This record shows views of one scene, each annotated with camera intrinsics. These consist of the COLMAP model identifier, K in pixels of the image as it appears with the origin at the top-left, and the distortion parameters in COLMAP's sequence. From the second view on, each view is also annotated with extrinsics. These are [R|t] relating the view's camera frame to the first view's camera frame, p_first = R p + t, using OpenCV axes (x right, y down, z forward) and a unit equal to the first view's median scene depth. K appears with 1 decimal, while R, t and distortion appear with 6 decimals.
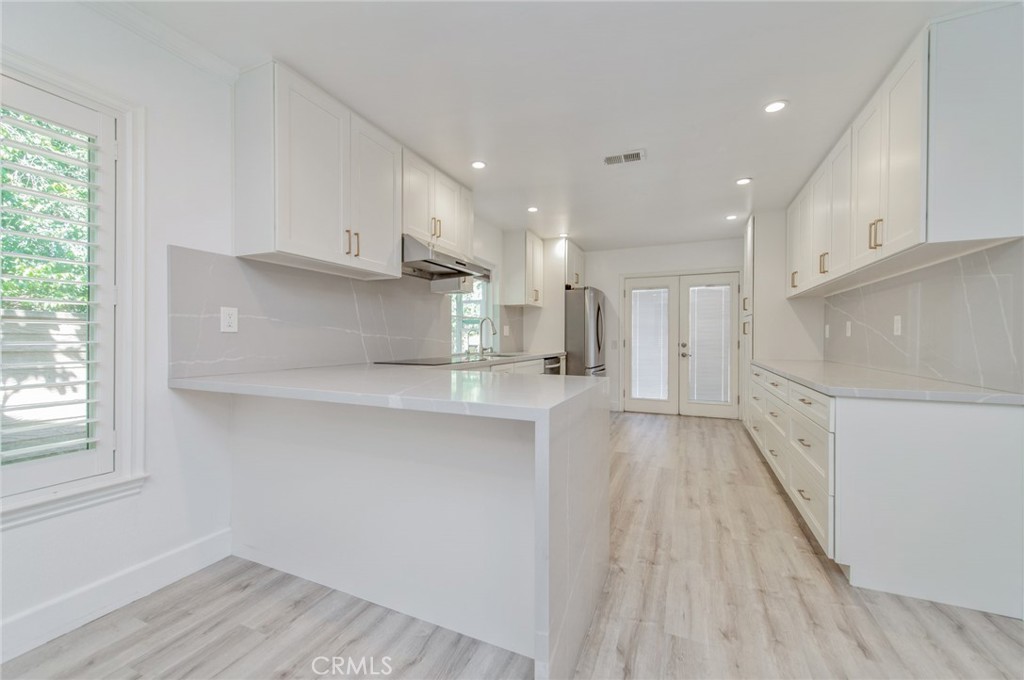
lens RADIAL K [[404.7, 0, 511.9], [0, 404.7, 342.2], [0, 0, 1]] dist [0.014471, -0.003815]
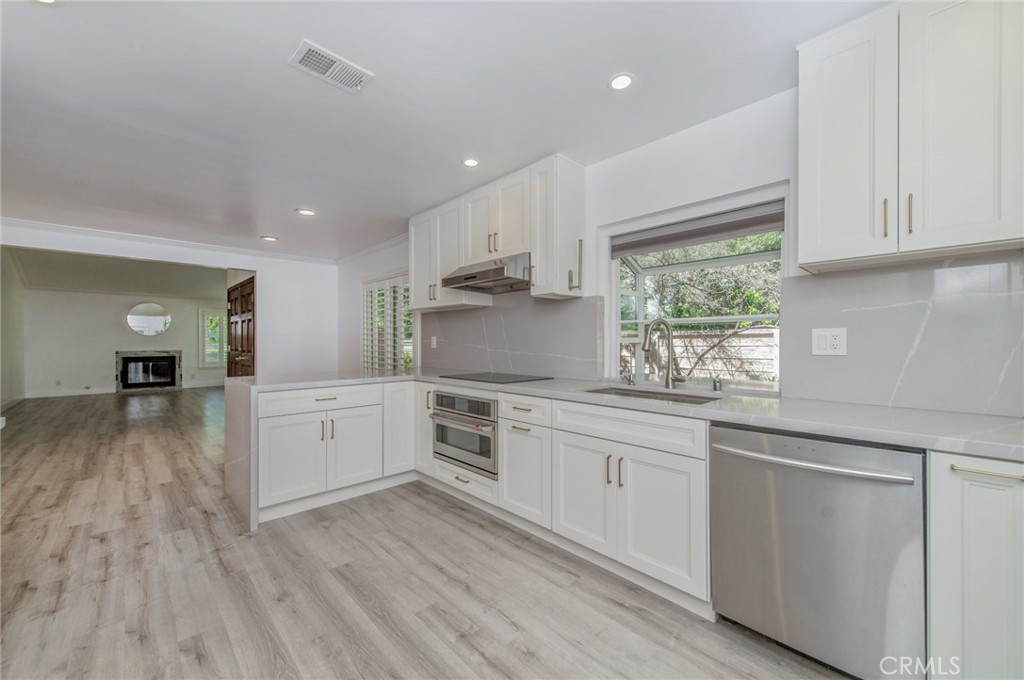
lens RADIAL K [[404.7, 0, 516.3], [0, 404.7, 343.0], [0, 0, 1]] dist [0.014471, -0.003815]
pose [[-0.383203, 0.005227, -0.923649, 0.506430], [-0.008717, 0.999919, 0.009275, -0.032713], [0.923623, 0.011606, -0.383127, 1.031930]]
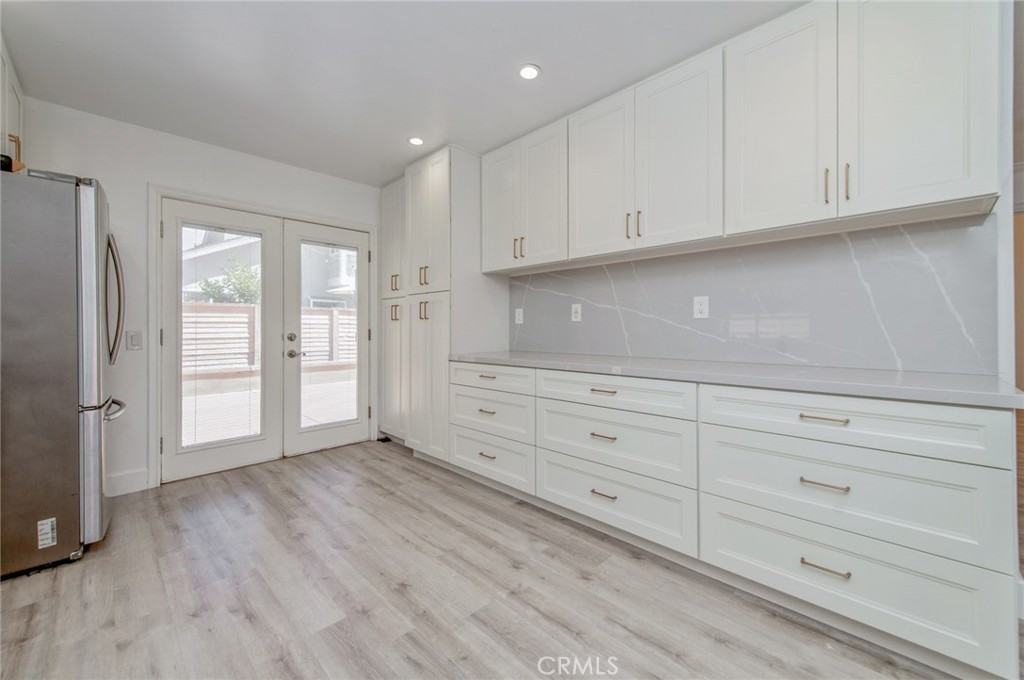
lens RADIAL K [[404.7, 0, 516.2], [0, 404.7, 330.3], [0, 0, 1]] dist [0.014471, -0.003815]
pose [[0.357372, -0.007096, 0.933935, -0.018018], [0.015364, 0.999880, 0.001718, 0.000669], [-0.933836, 0.013735, 0.357438, 0.632316]]
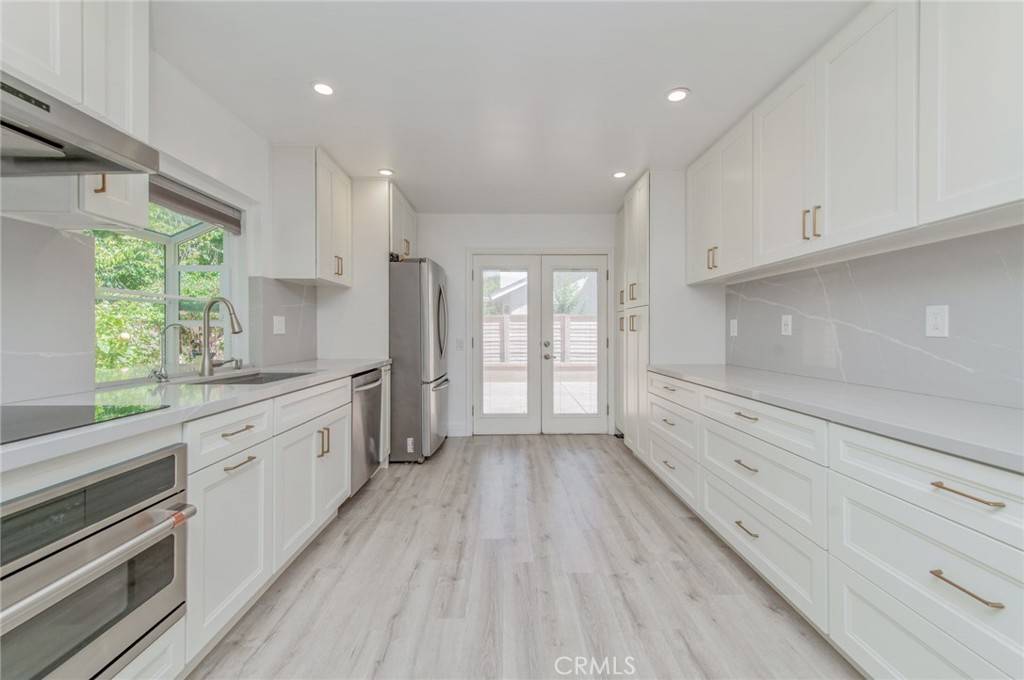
lens RADIAL K [[404.7, 0, 515.1], [0, 404.7, 332.9], [0, 0, 1]] dist [0.014471, -0.003815]
pose [[0.906043, -0.004282, 0.423164, 0.050386], [0.007113, 0.999962, -0.005110, -0.014597], [-0.423126, 0.007640, 0.906039, 0.419140]]
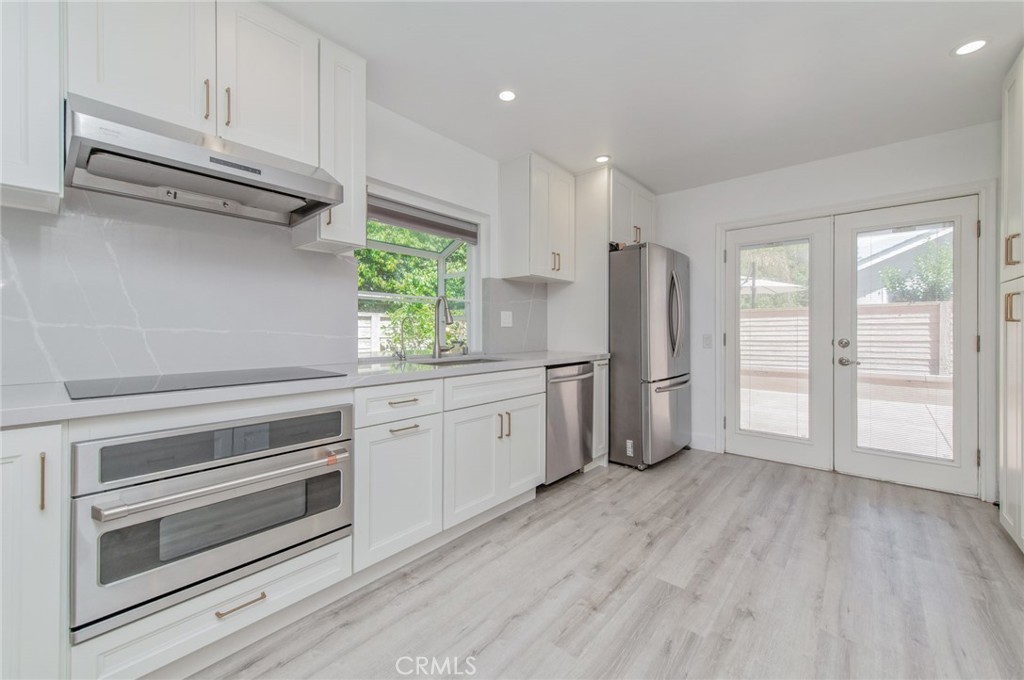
lens RADIAL K [[404.7, 0, 511.6], [0, 404.7, 331.7], [0, 0, 1]] dist [0.014471, -0.003815]
pose [[0.956029, 0.000938, -0.293270, 0.210696], [-0.002809, 0.999978, -0.005958, -0.005263], [0.293258, 0.006520, 0.956011, 0.462116]]
